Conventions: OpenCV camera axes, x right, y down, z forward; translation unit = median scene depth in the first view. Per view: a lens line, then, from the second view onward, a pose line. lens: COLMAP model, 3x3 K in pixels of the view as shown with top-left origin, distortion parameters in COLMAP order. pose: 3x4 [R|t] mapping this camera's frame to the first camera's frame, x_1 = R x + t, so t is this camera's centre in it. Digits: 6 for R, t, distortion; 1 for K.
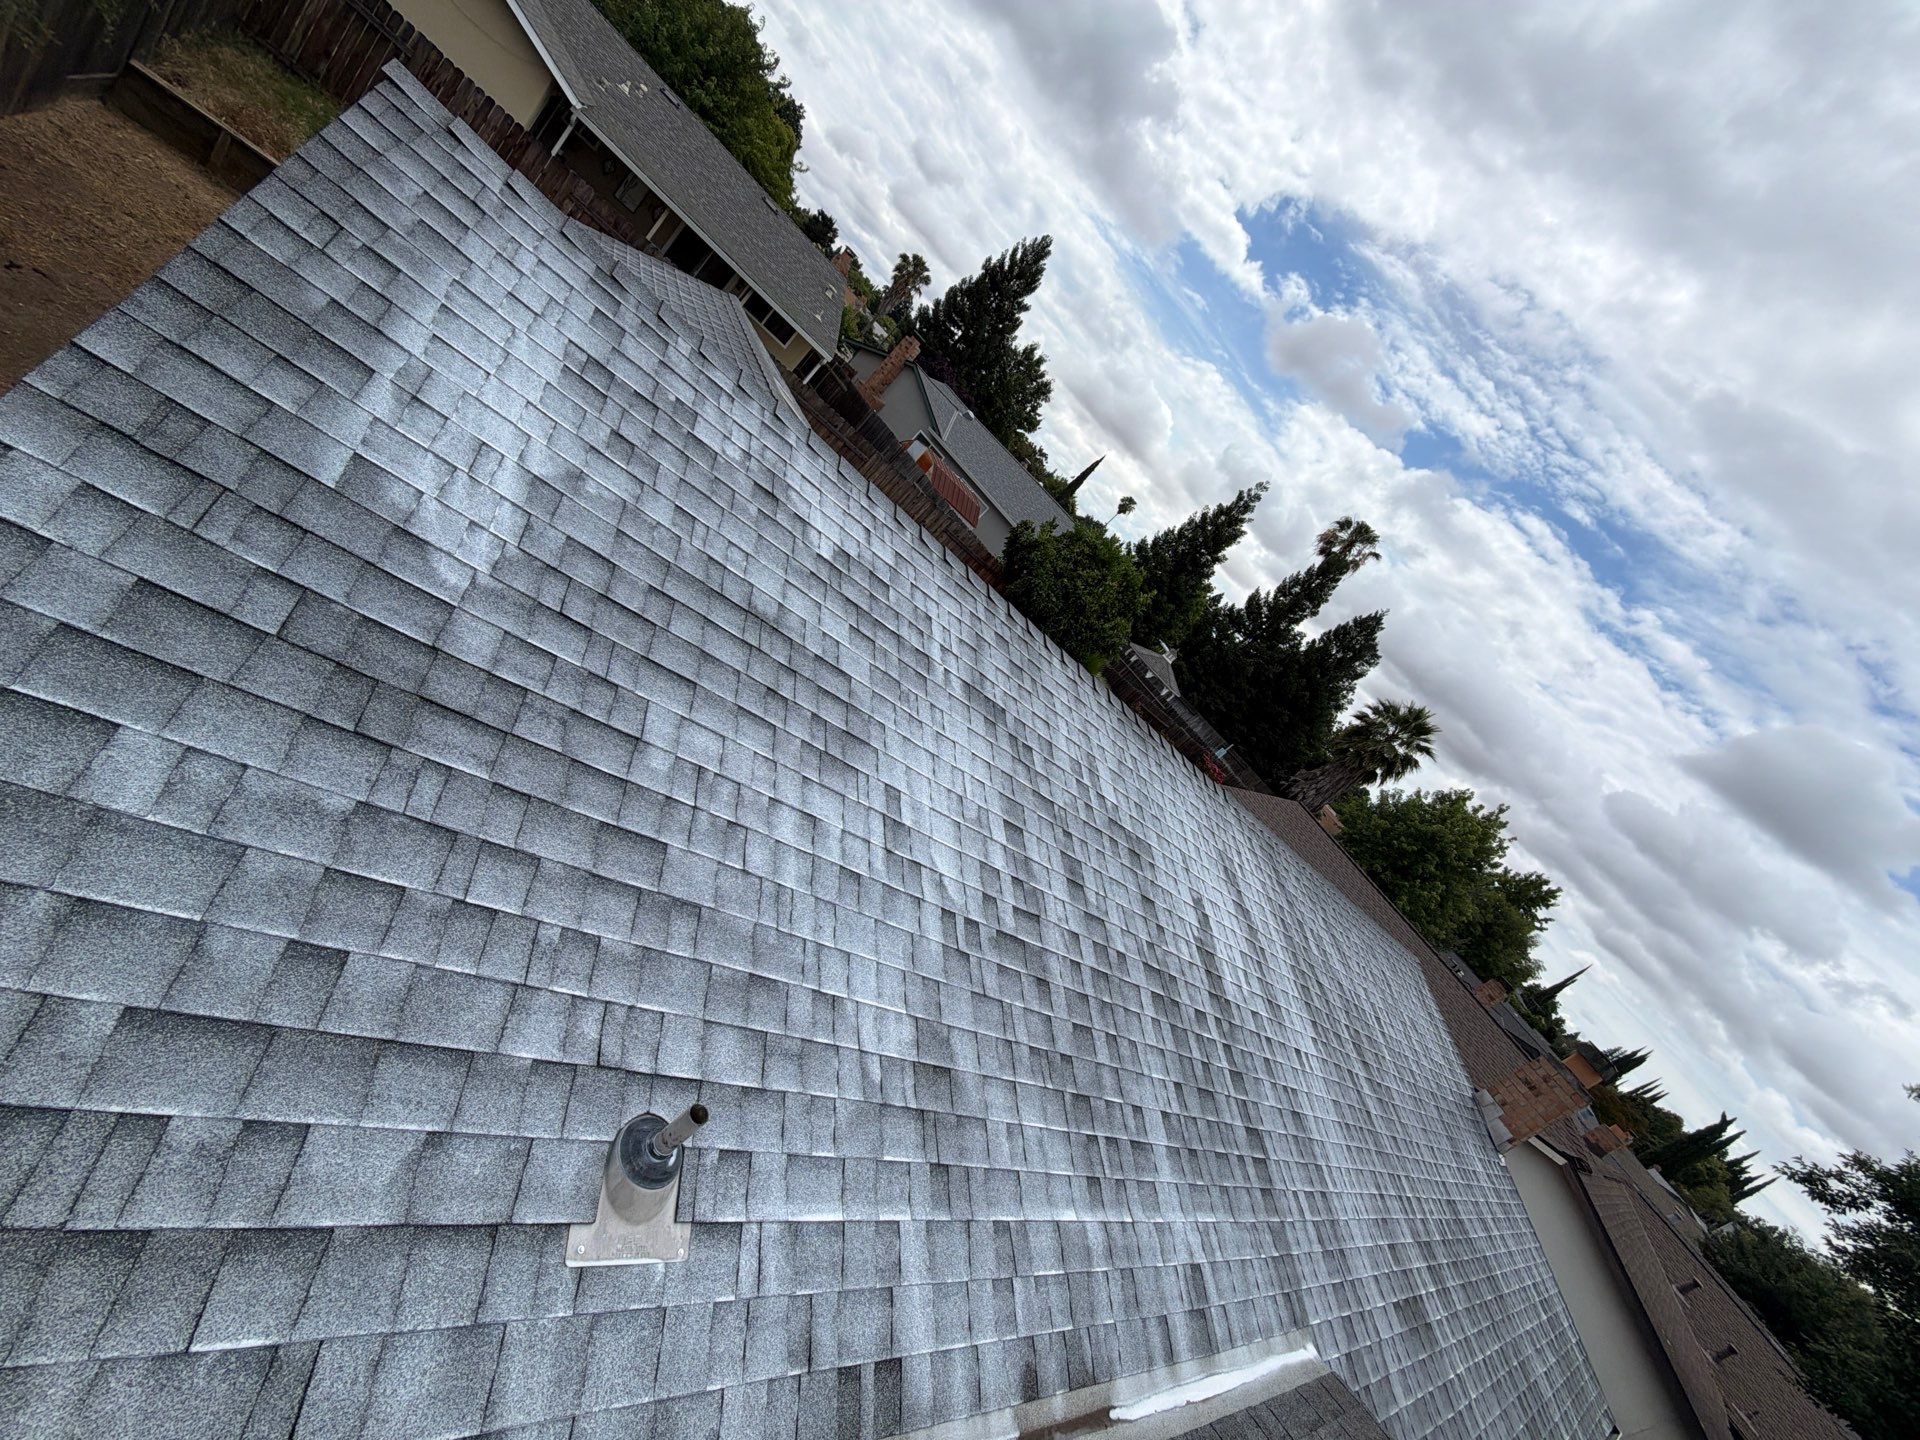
lens RADIAL K [[762.7, 0, 959.2], [0, 762.7, 720.9], [0, 0, 1]] dist [-0.001994, 0.000520]
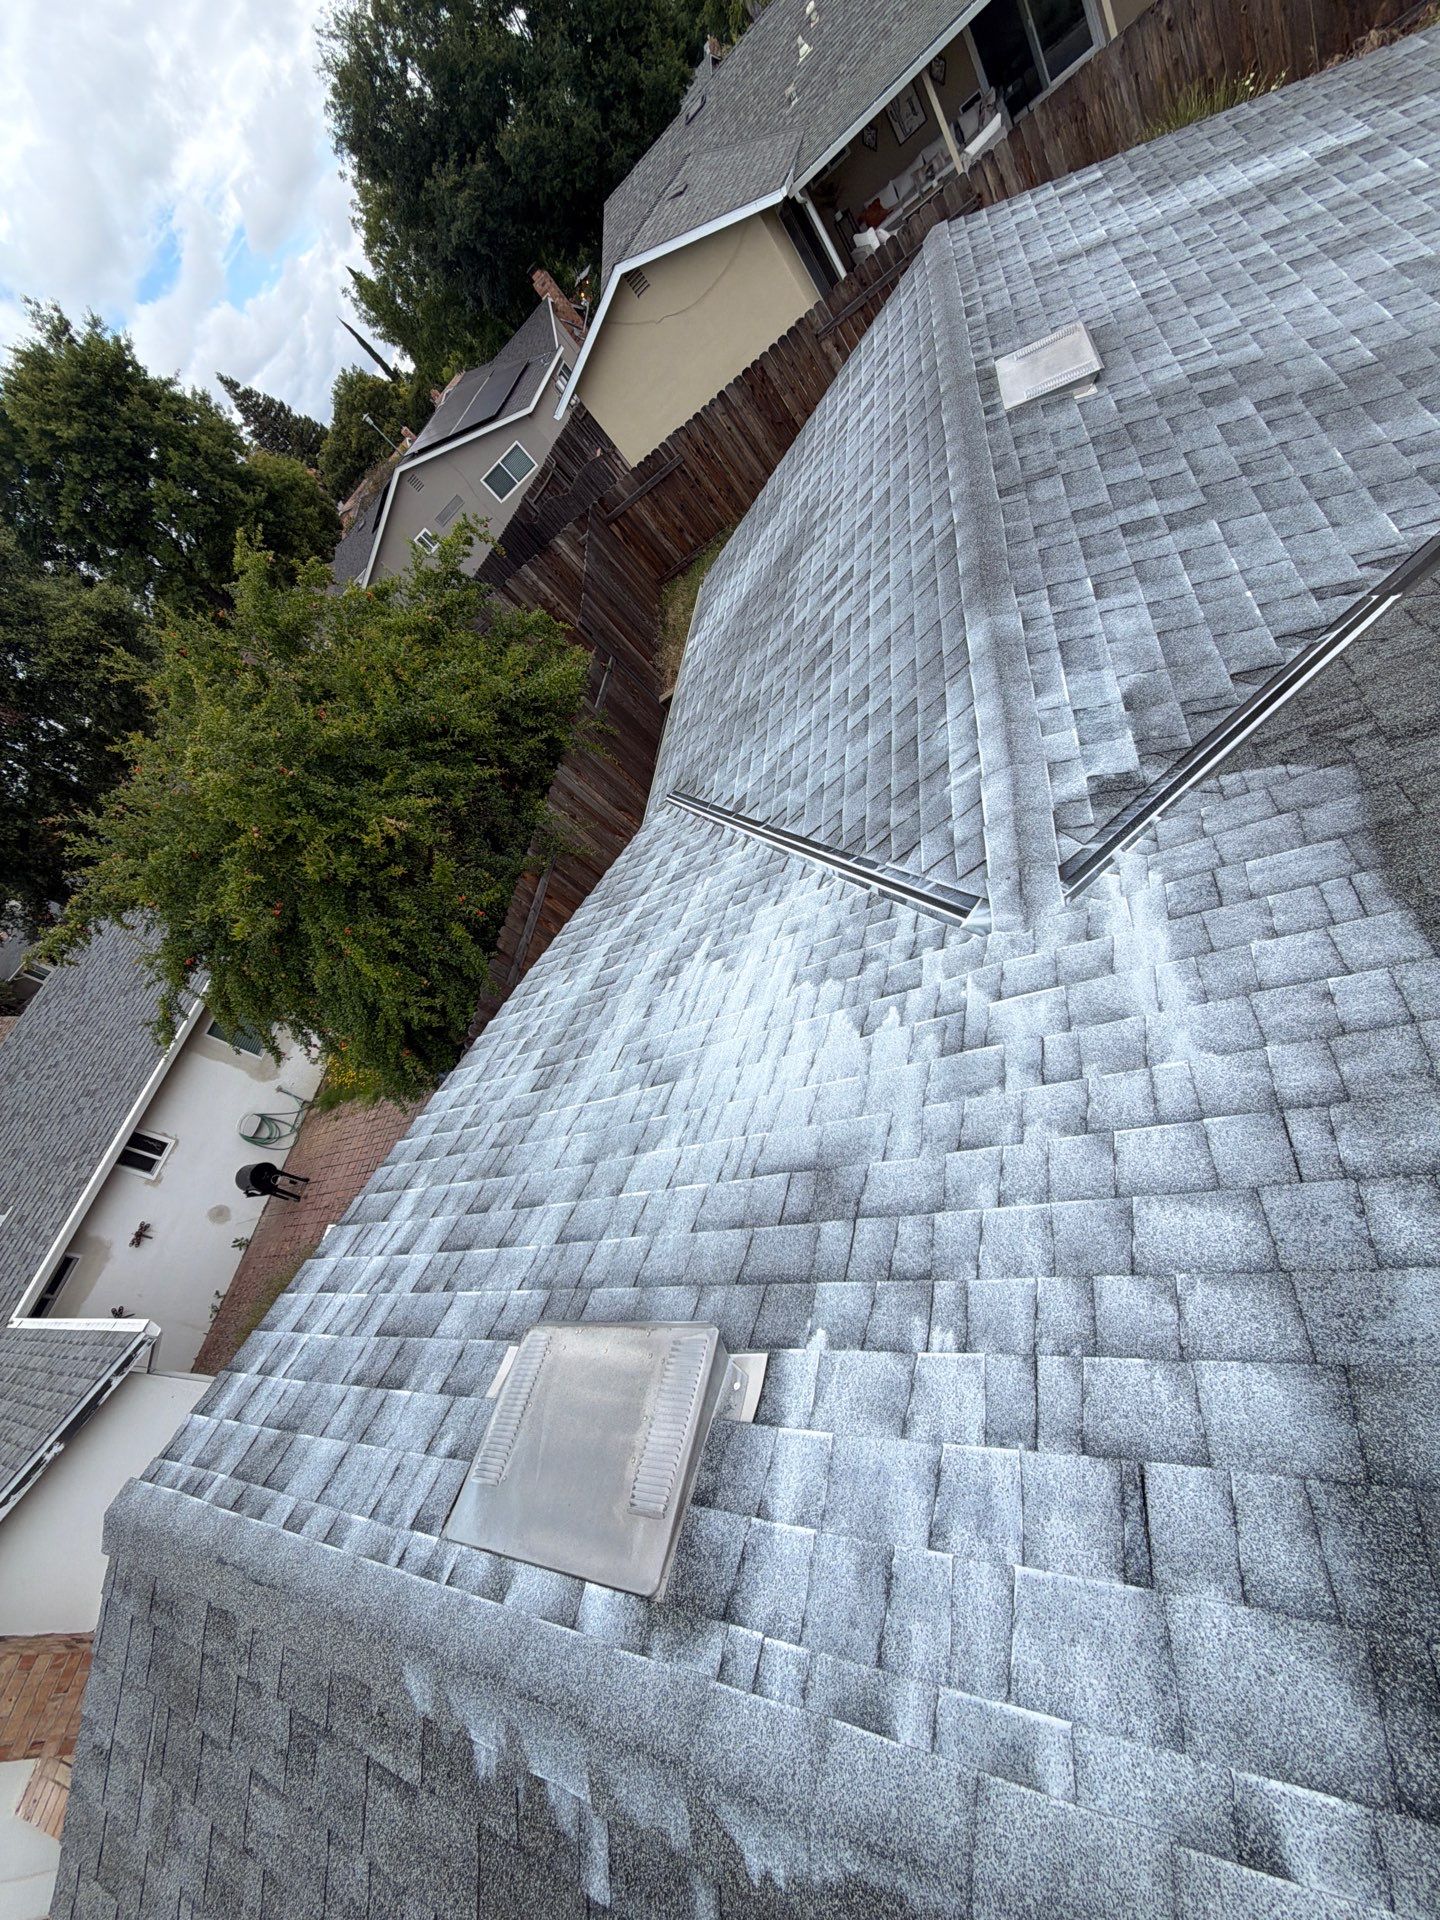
lens RADIAL K [[762.7, 0, 723.9], [0, 762.7, 964.9], [0, 0, 1]] dist [-0.001994, 0.000520]
pose [[0.026437, -0.262720, -0.964510, 0.019837], [0.657379, 0.731446, -0.181218, -0.036930], [0.753096, -0.629257, 0.192044, 0.097612]]
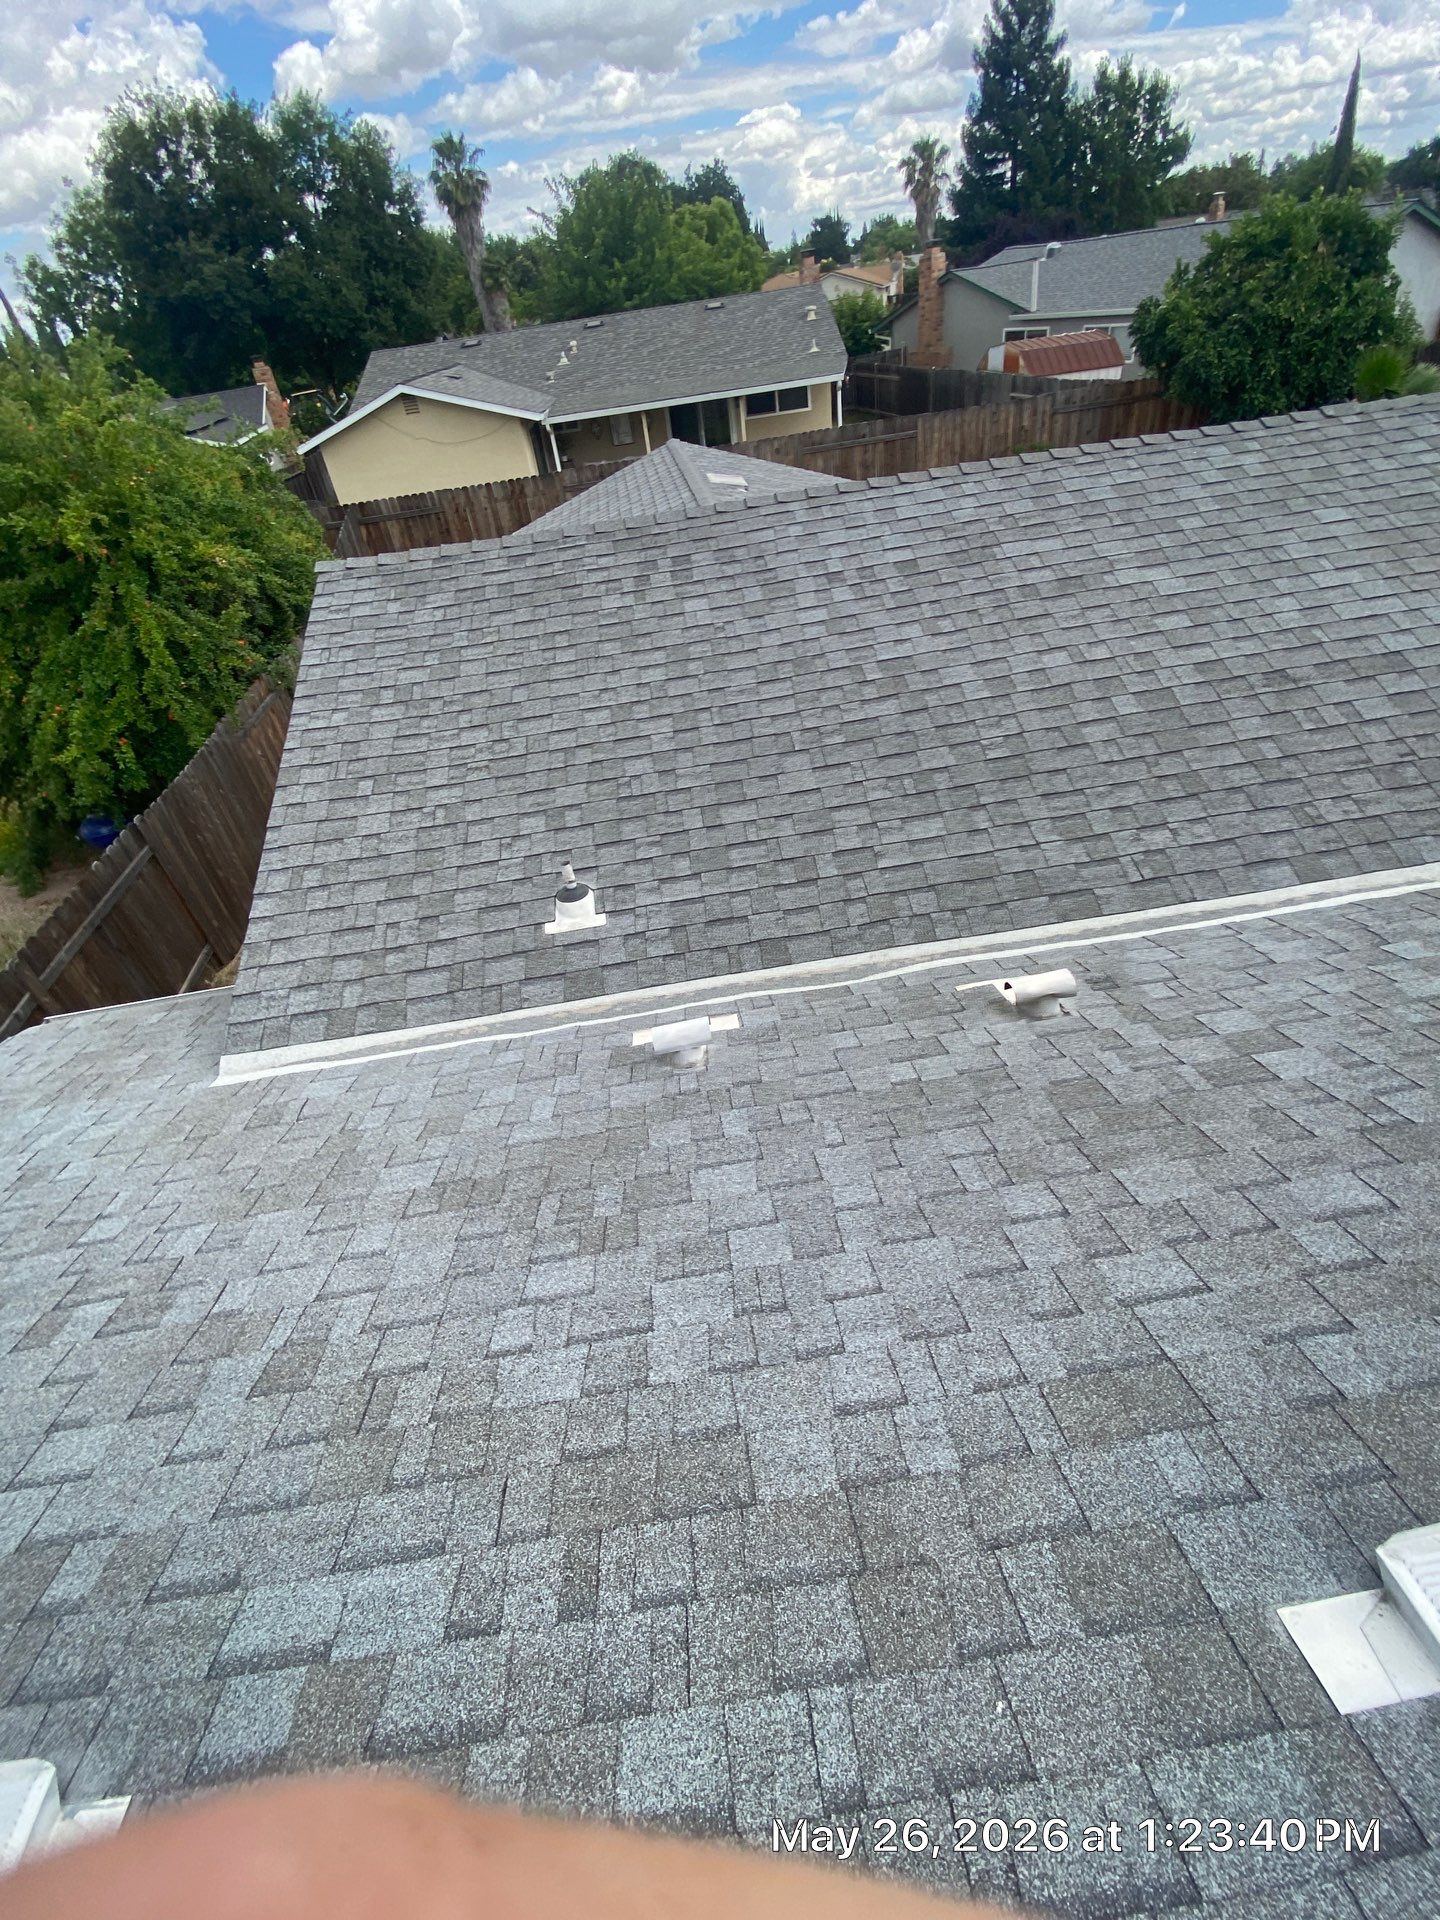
lens RADIAL K [[879.3, 0, 719.7], [0, 879.3, 947.1], [0, 0, 1]] dist [0.030689, -0.025745]
pose [[0.577468, -0.482293, -0.658730, 0.046611], [0.563317, 0.819400, -0.106104, 0.041008], [0.590936, -0.309802, 0.744861, -0.020830]]
